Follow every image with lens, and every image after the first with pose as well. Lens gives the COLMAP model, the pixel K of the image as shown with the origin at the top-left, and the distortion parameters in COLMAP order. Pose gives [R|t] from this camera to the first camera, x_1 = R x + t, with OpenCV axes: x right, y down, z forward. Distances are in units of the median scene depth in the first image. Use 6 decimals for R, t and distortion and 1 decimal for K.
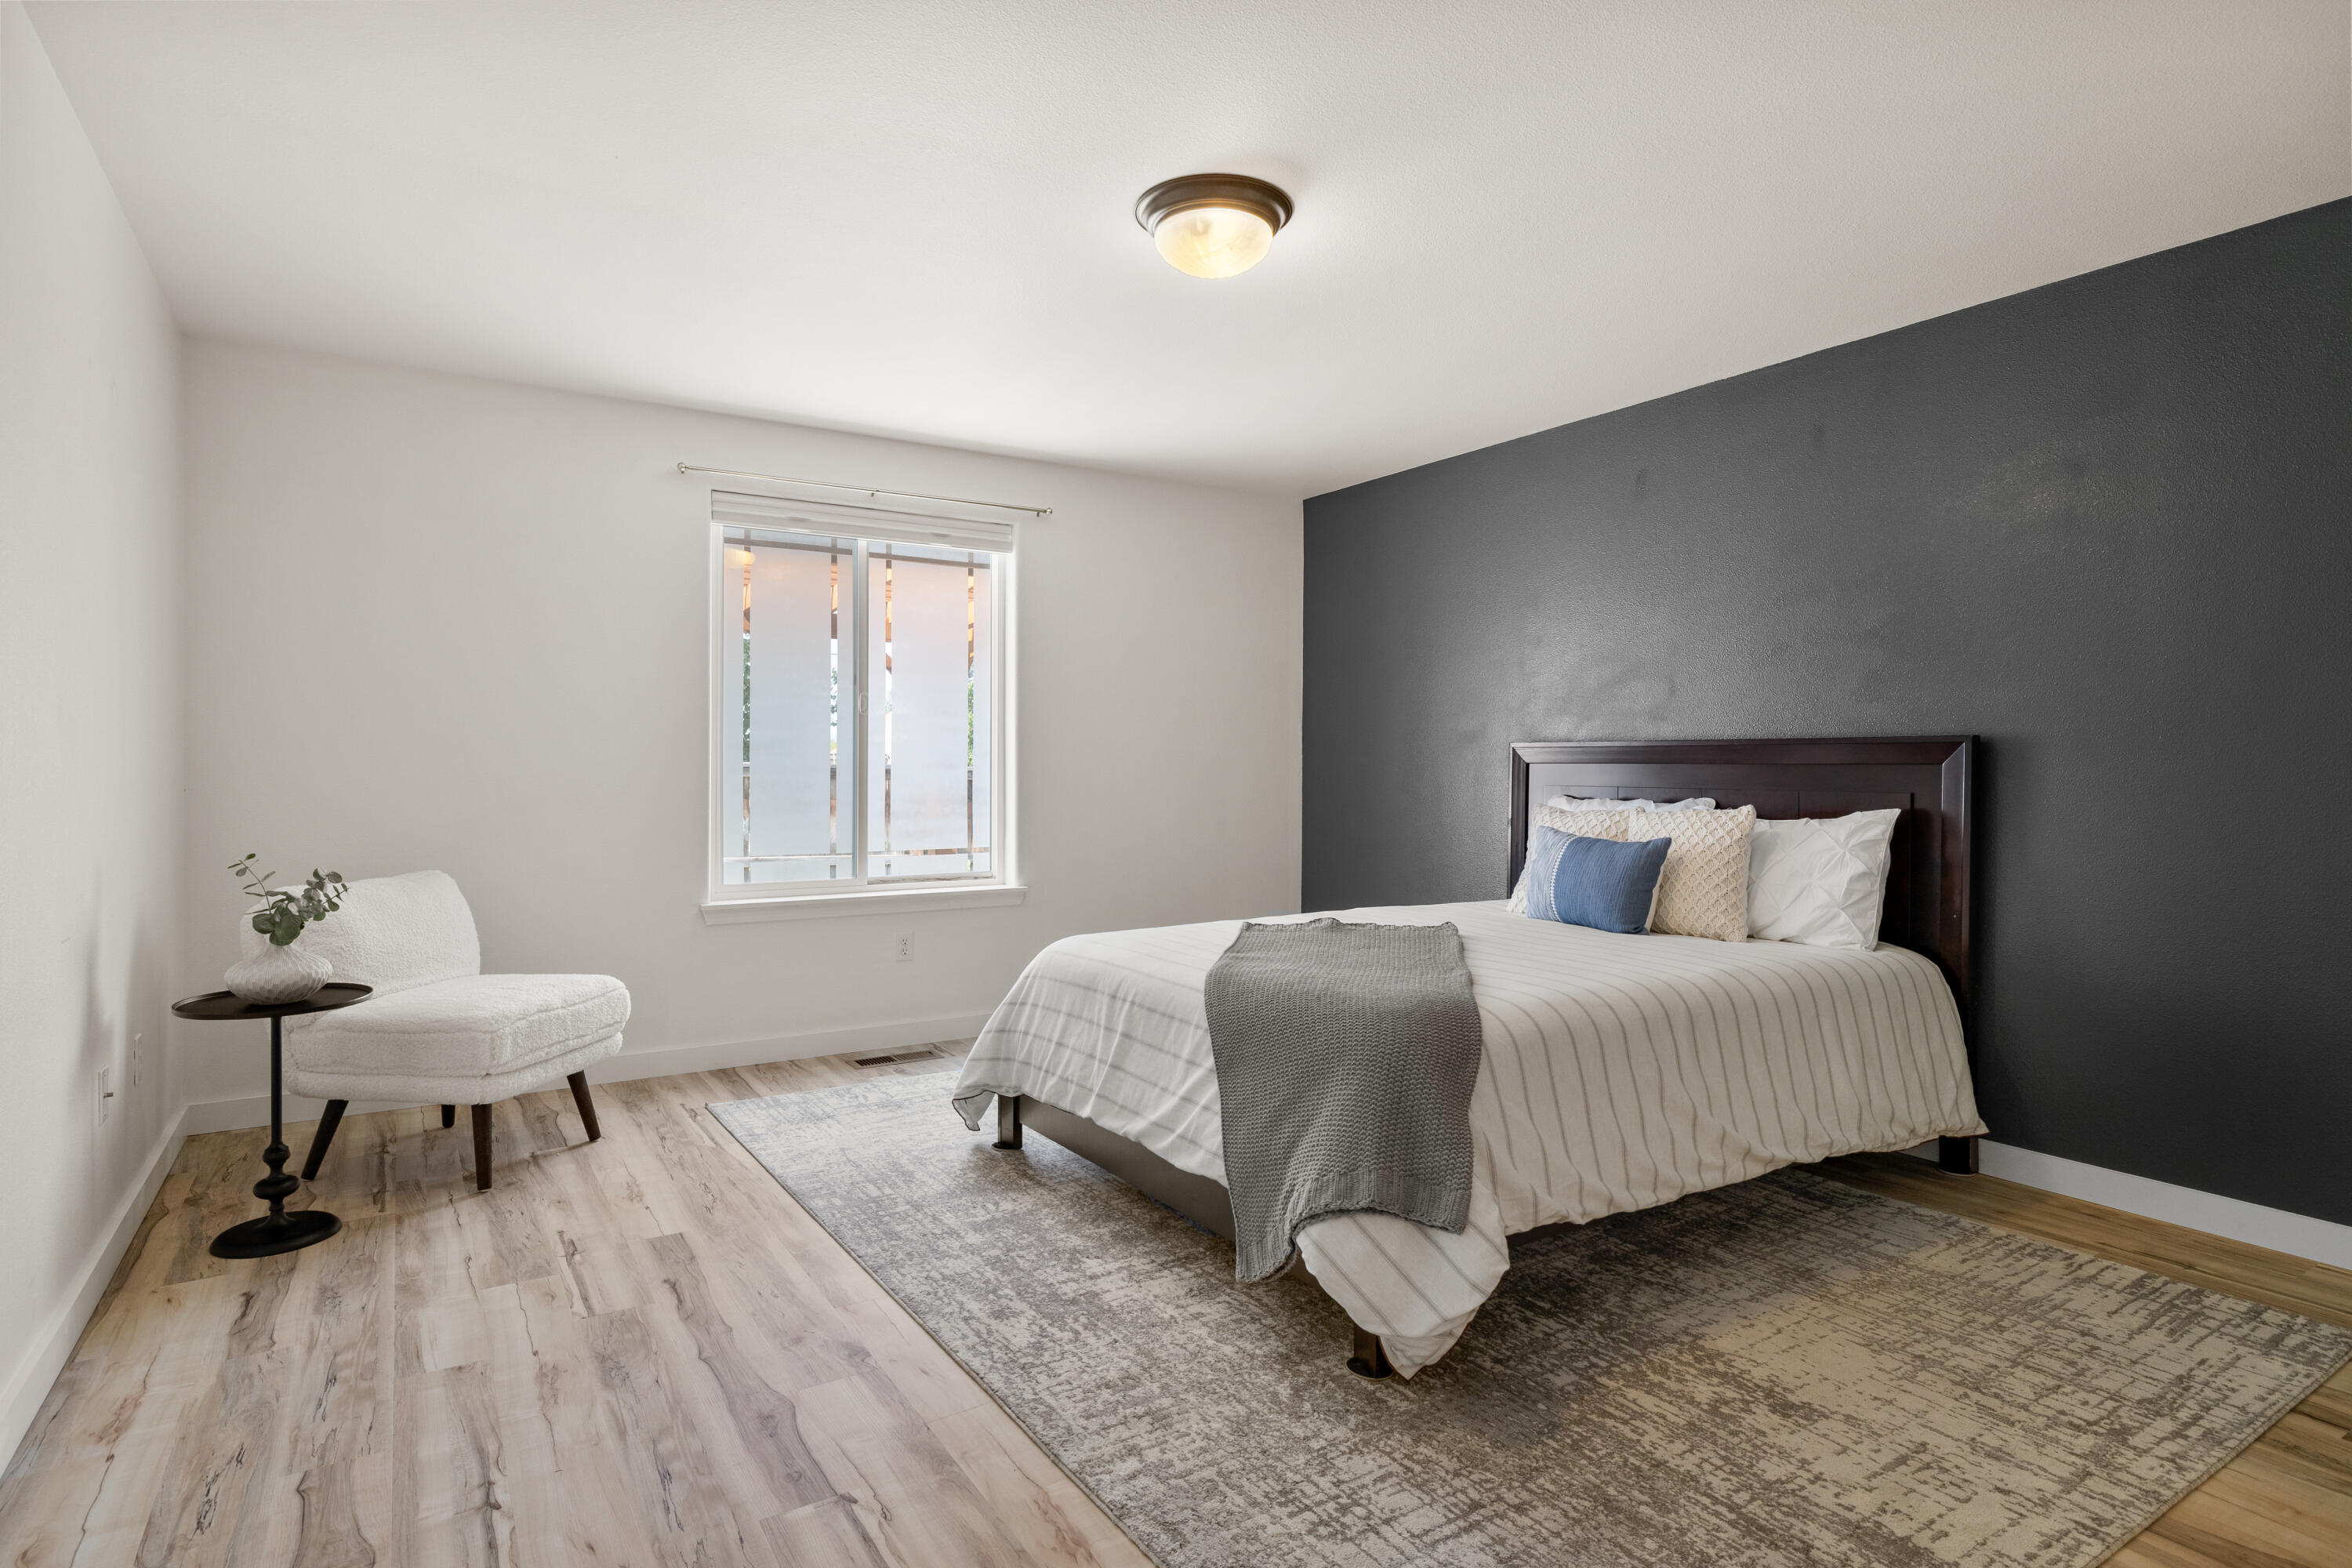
lens RADIAL K [[1243.8, 0, 1172.3], [0, 1243.8, 769.4], [0, 0, 1]] dist [-0.007965, -0.000722]
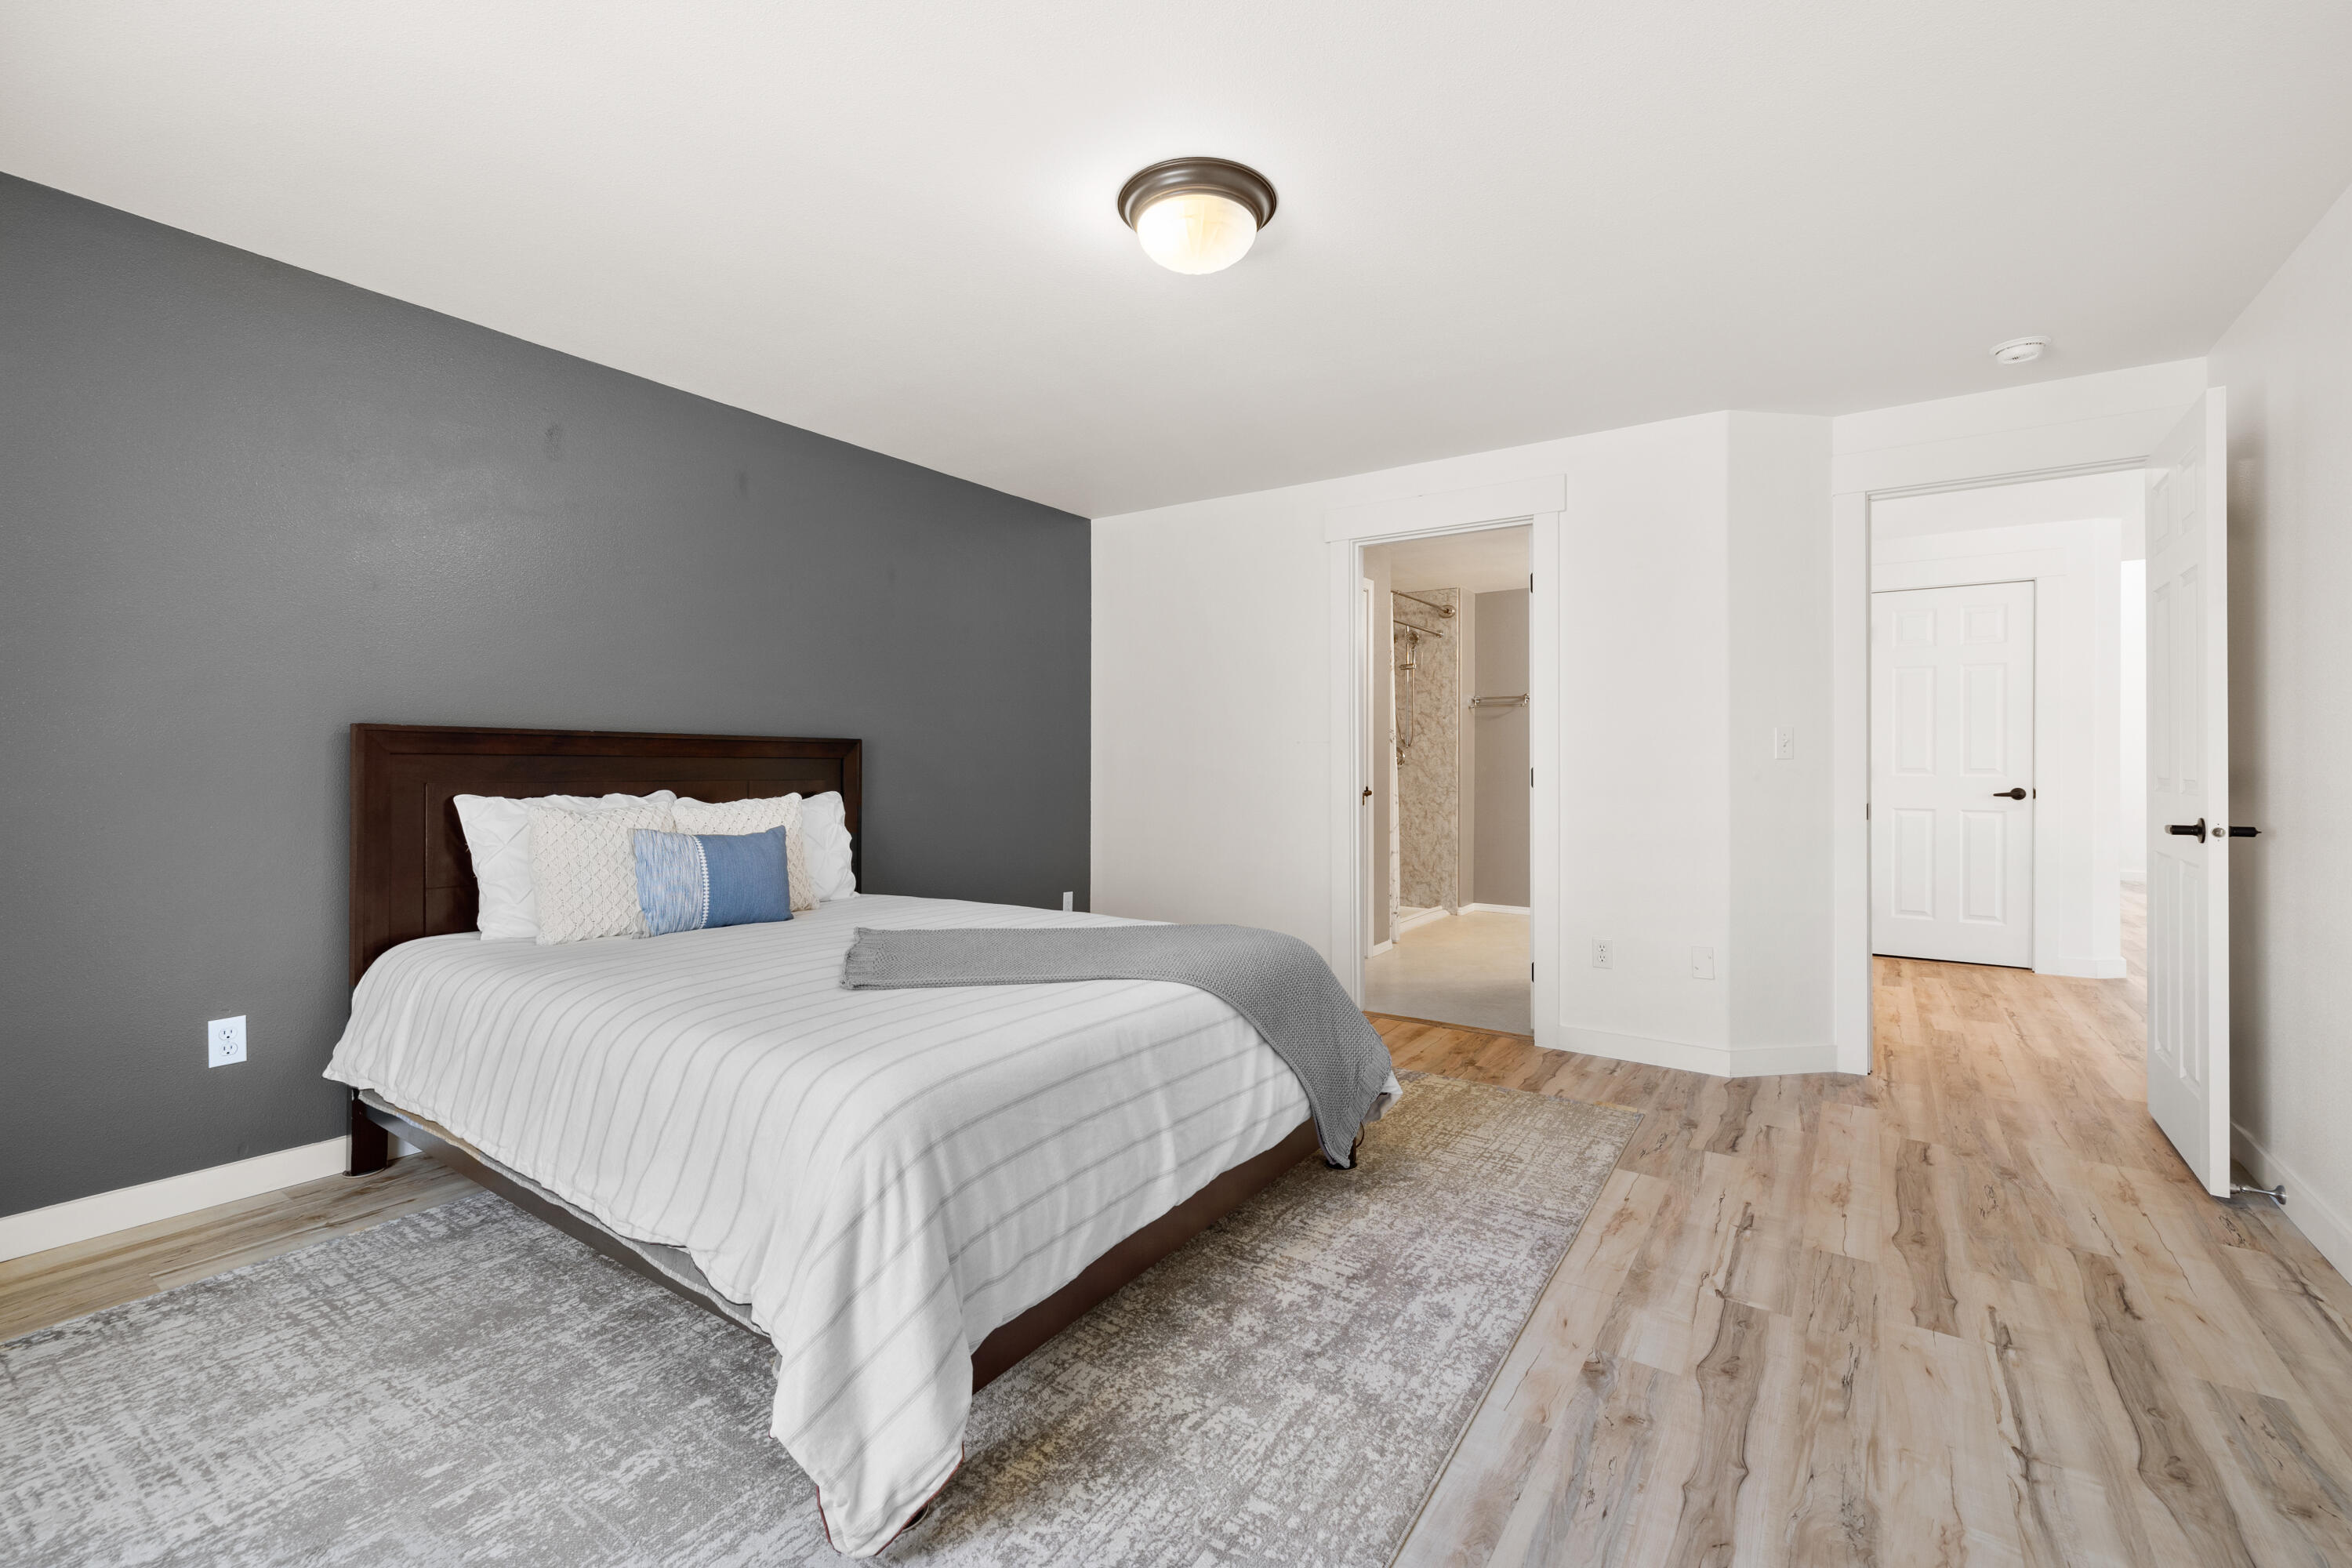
lens RADIAL K [[997.3, 0, 1170.4], [0, 997.3, 783.4], [0, 0, 1]] dist [0.000426, -0.001590]
pose [[-0.393156, -0.020108, 0.919252, -0.863201], [-0.002940, 0.999783, 0.020613, -0.004592], [-0.919467, 0.005402, -0.393130, 1.670013]]
